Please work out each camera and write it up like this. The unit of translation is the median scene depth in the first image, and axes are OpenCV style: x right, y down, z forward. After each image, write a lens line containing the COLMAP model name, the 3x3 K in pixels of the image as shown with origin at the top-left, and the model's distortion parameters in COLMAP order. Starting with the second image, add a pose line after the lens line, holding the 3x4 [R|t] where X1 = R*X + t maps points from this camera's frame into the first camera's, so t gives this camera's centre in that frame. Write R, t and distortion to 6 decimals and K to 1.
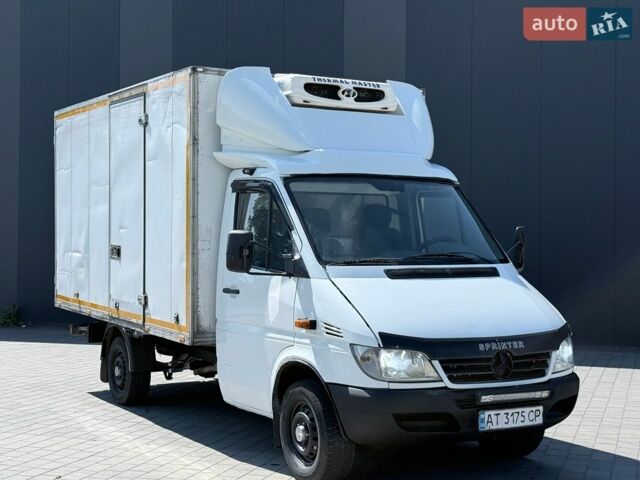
lens RADIAL K [[938.6, 0, 320.0], [0, 938.6, 240.0], [0, 0, 1]] dist [0.185865, -0.020758]
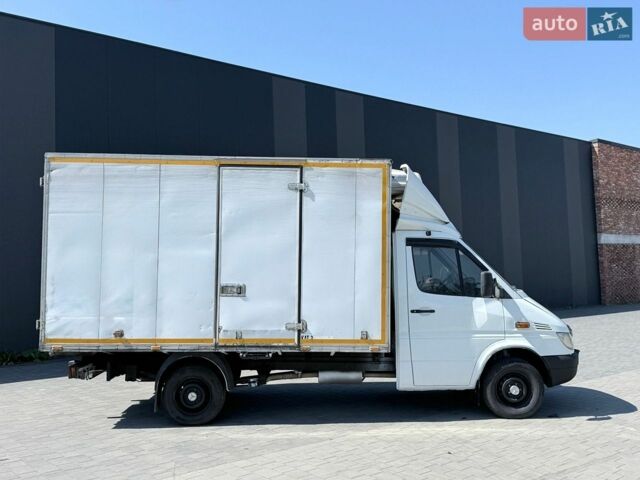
lens RADIAL K [[645.6, 0, 320.0], [0, 645.6, 240.0], [0, 0, 1]] dist [0.194633, -0.432319]
pose [[0.491221, 0.029167, 0.870546, -1.088182], [0.012080, 0.999115, -0.040291, -0.020126], [-0.870951, 0.030308, 0.490434, 0.627865]]
